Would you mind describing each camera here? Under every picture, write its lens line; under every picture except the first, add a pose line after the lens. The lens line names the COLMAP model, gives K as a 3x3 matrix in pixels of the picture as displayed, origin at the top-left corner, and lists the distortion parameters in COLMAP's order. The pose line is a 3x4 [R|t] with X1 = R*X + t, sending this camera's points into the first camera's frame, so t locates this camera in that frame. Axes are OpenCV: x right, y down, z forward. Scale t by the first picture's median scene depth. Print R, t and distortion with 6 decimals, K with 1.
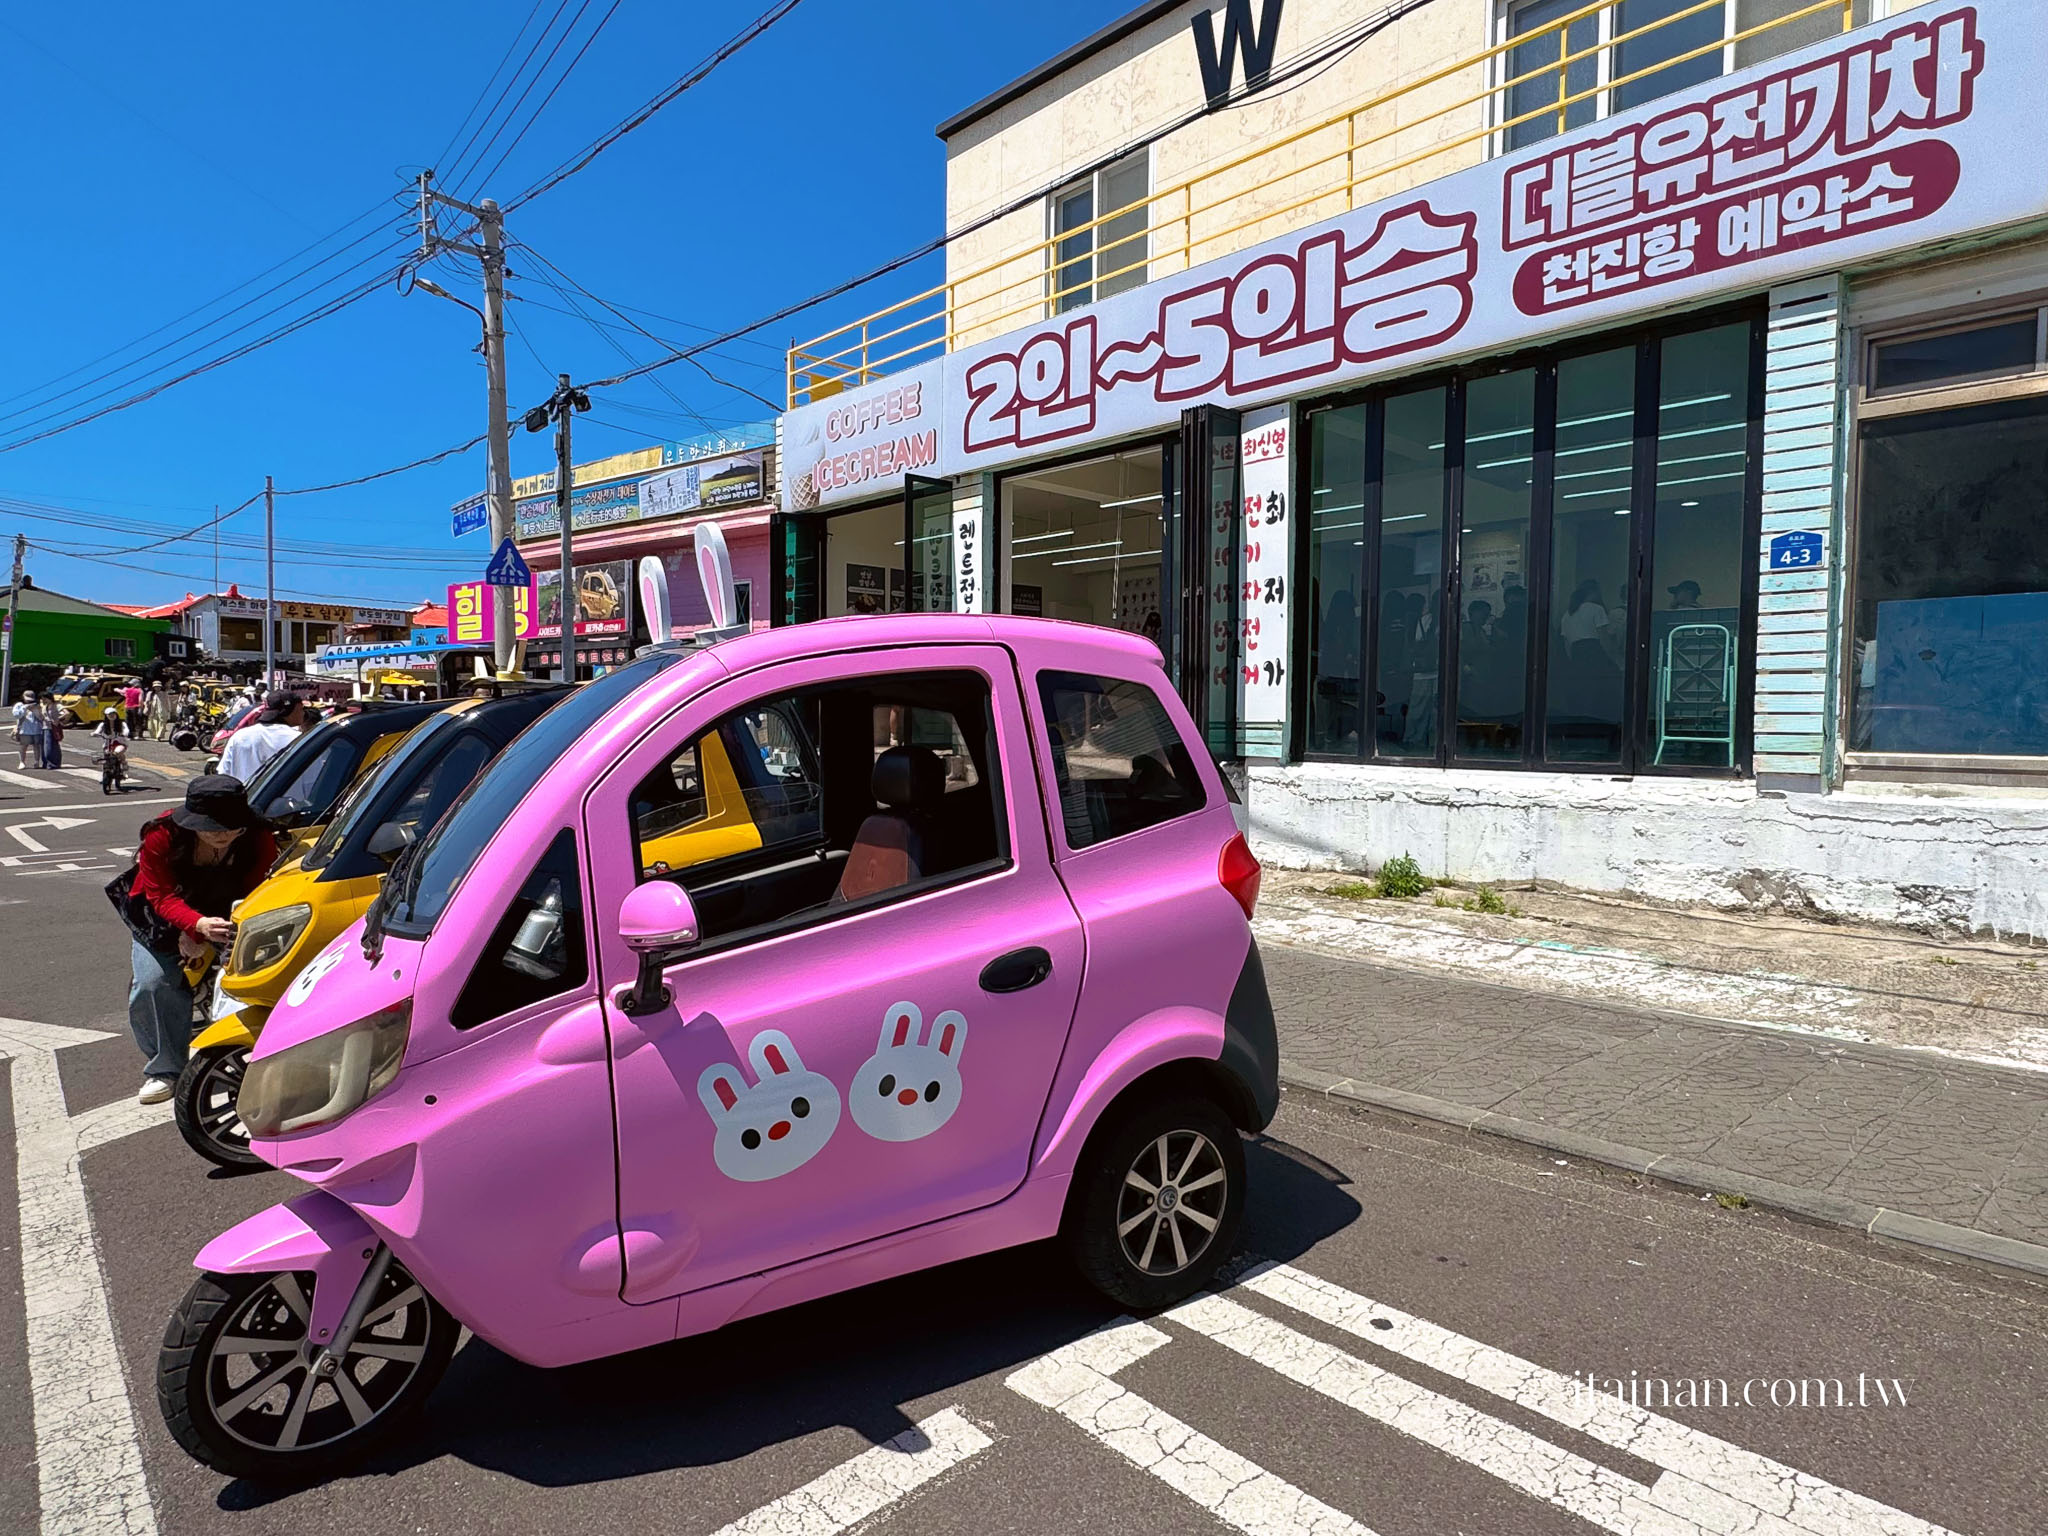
lens RADIAL K [[1127.1, 0, 1023.8], [0, 1127.1, 772.0], [0, 0, 1]] dist [0.000715, 0.000038]
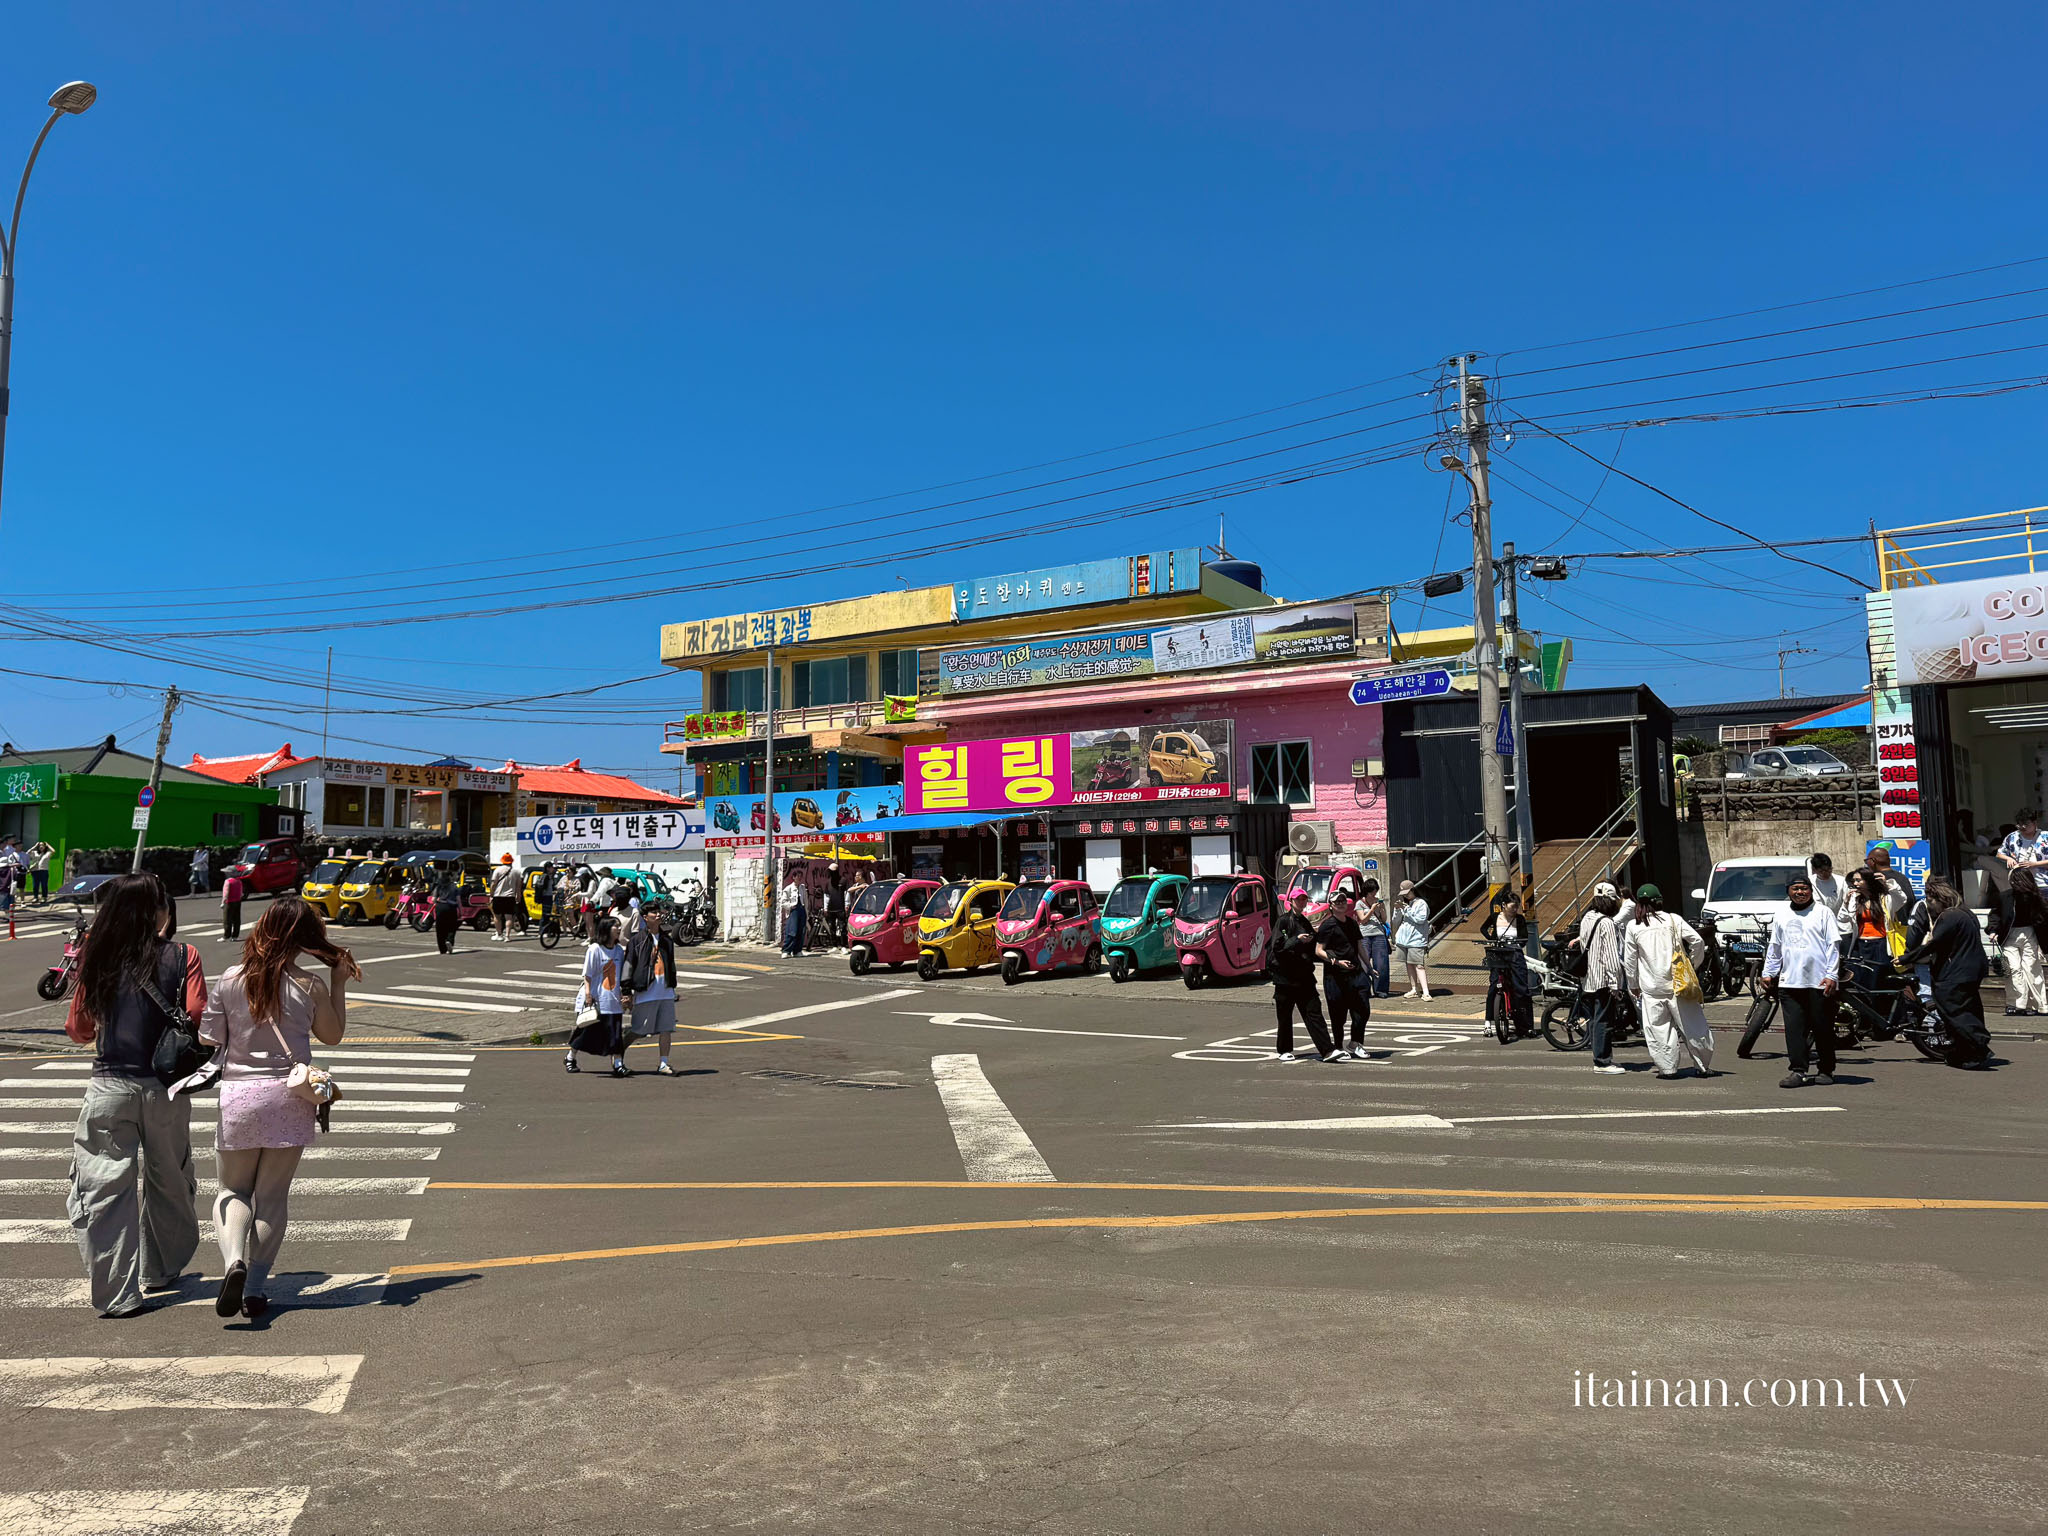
lens RADIAL K [[1402.5, 0, 1024.2], [0, 1402.5, 766.4], [0, 0, 1]] dist [0.009159, -0.003814]
pose [[0.990351, -0.011216, 0.138130, -0.642323], [0.030045, 0.990391, -0.134993, -0.001185], [-0.135289, 0.137841, 0.981171, -0.085209]]
